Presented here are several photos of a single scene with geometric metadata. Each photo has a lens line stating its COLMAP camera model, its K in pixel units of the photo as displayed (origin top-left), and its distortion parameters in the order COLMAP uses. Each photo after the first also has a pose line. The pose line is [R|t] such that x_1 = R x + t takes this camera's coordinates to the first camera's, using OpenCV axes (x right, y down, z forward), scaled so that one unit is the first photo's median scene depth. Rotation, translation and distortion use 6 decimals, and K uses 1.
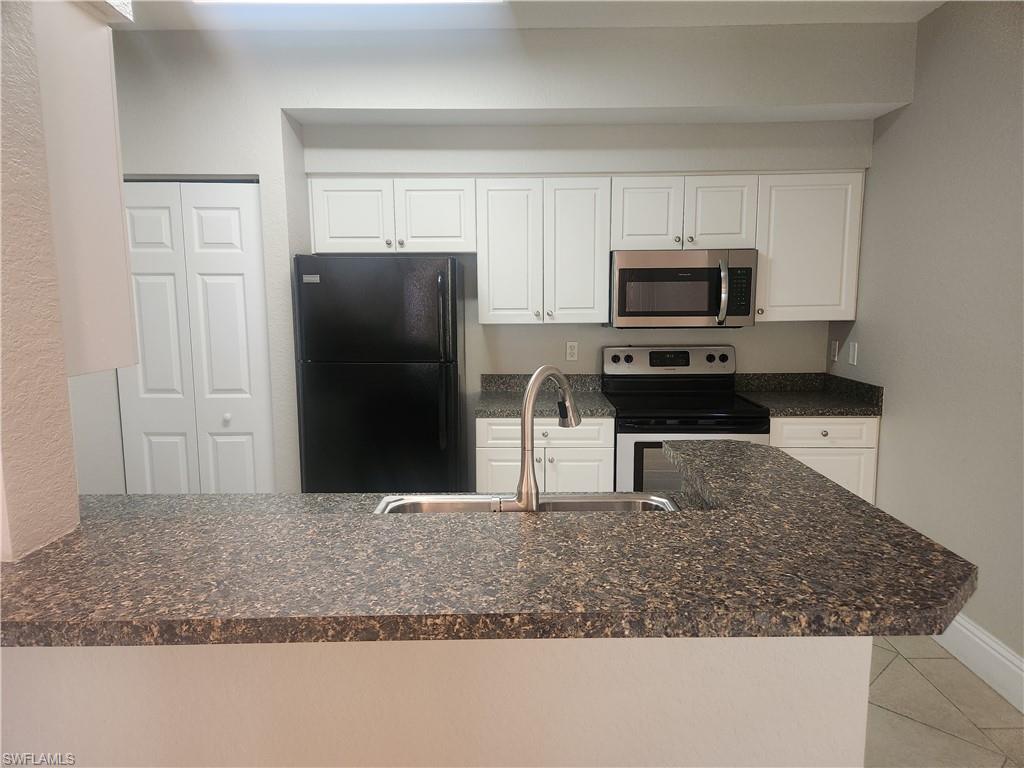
lens RADIAL K [[686.4, 0, 510.2], [0, 686.4, 382.9], [0, 0, 1]] dist [0.050075, -0.022015]
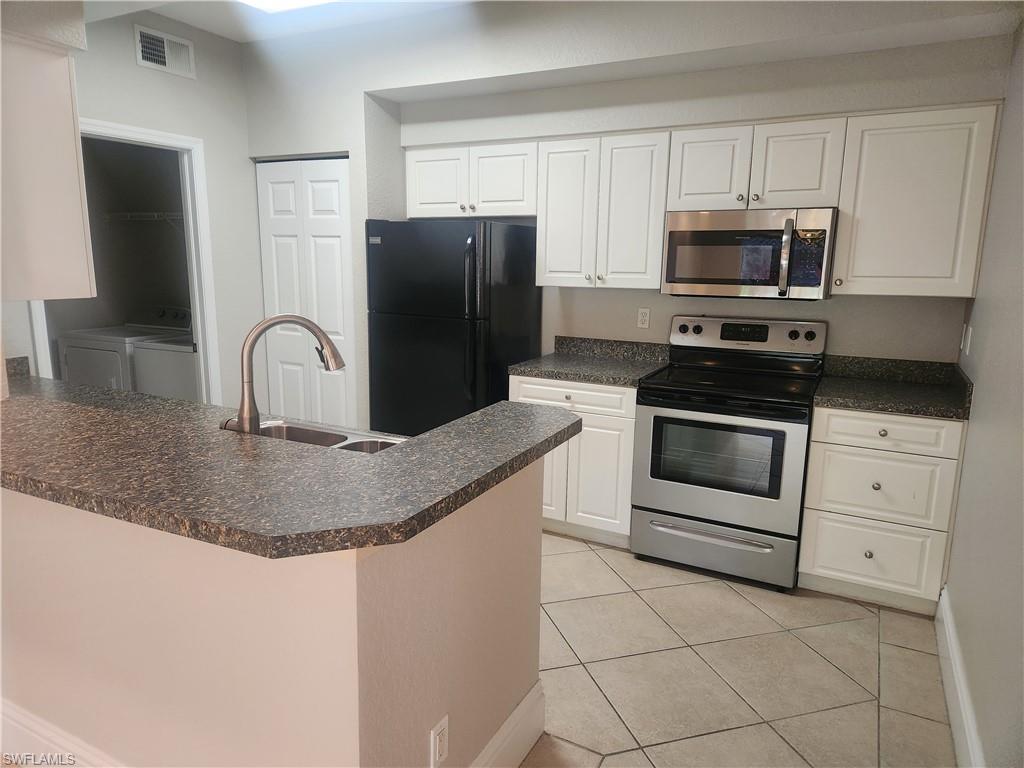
lens RADIAL K [[686.4, 0, 488.4], [0, 686.4, 381.3], [0, 0, 1]] dist [0.050075, -0.022015]
pose [[0.885234, 0.099414, -0.454398, 0.387711], [-0.077202, 0.994746, 0.067232, -0.007178], [0.458695, -0.024436, 0.888258, 0.048888]]
